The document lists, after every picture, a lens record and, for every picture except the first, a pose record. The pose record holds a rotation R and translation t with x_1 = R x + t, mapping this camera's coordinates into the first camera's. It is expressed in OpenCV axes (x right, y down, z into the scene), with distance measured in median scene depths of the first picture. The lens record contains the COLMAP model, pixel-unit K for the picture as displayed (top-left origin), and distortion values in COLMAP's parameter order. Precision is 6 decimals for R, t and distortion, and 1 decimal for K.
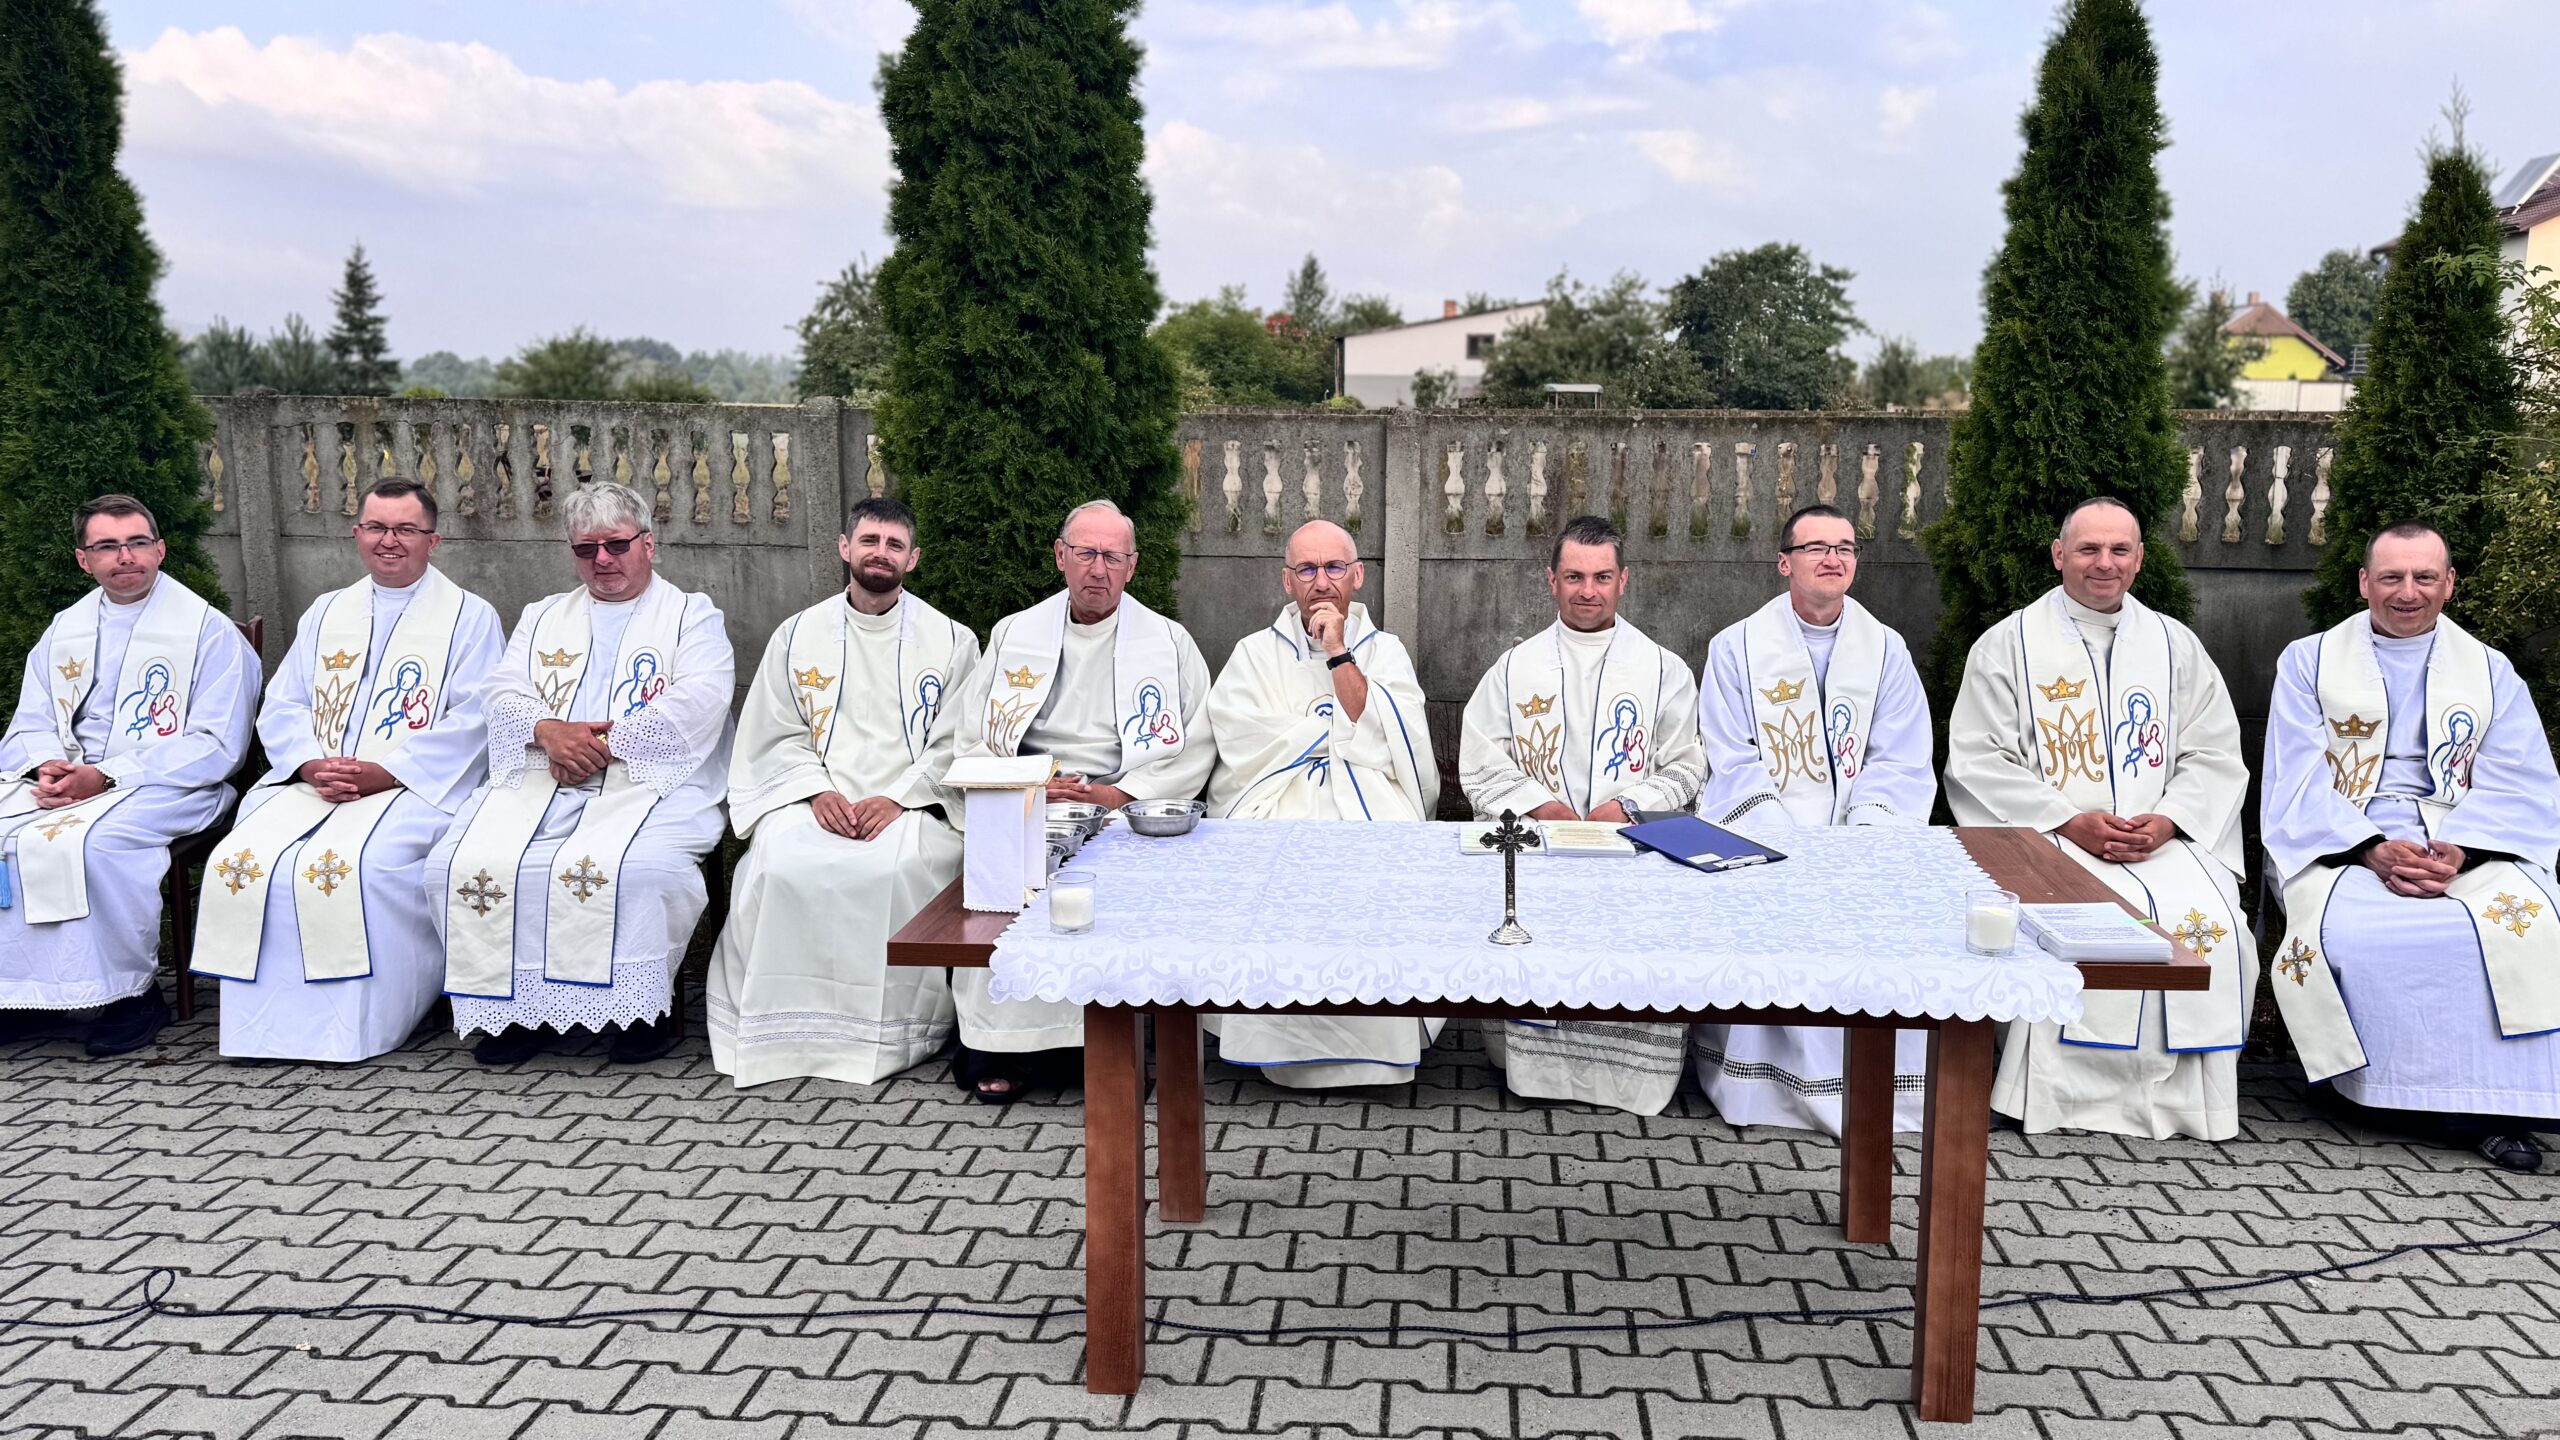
lens RADIAL K [[2012.4, 0, 1303.0], [0, 2012.4, 719.7], [0, 0, 1]] dist [0.047280, -0.057076]
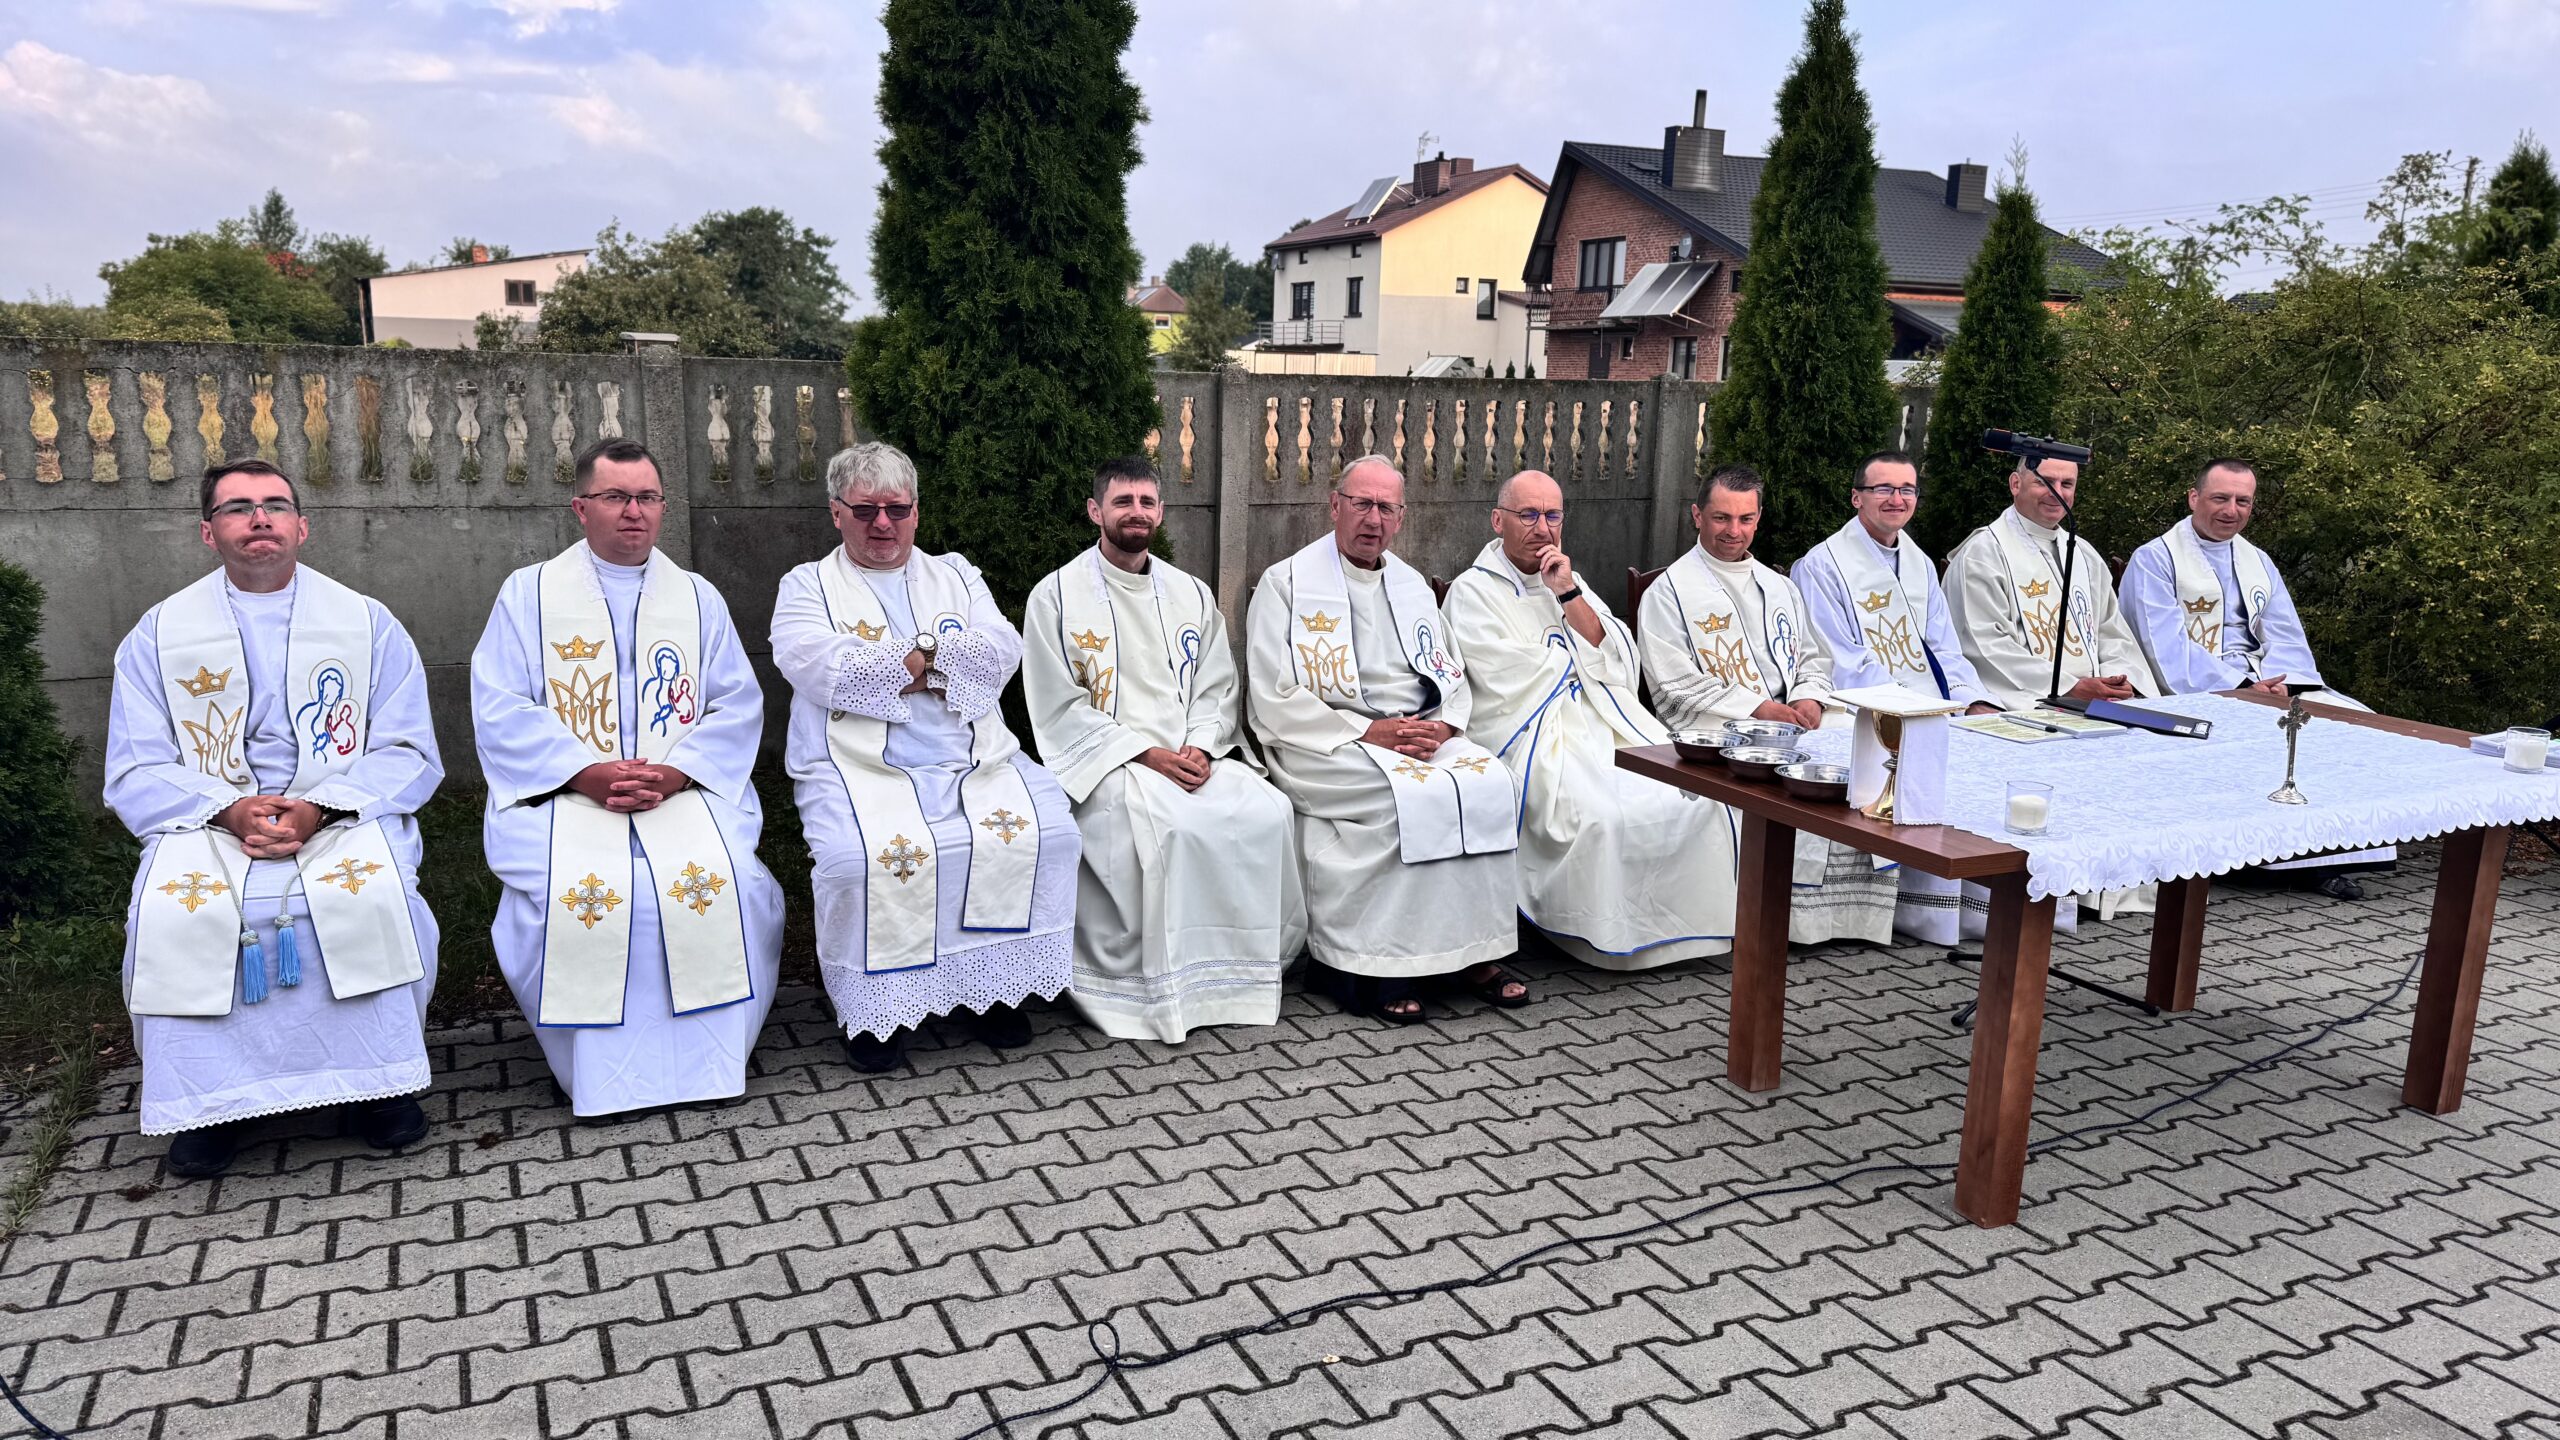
lens RADIAL K [[1786.3, 0, 1277.8], [0, 1786.3, 700.1], [0, 0, 1]] dist [0.062225, -0.030438]
pose [[0.877454, -0.076479, 0.473525, -0.646071], [0.060432, 0.996967, 0.049037, -0.031168], [-0.475839, -0.014412, 0.879414, 0.197207]]
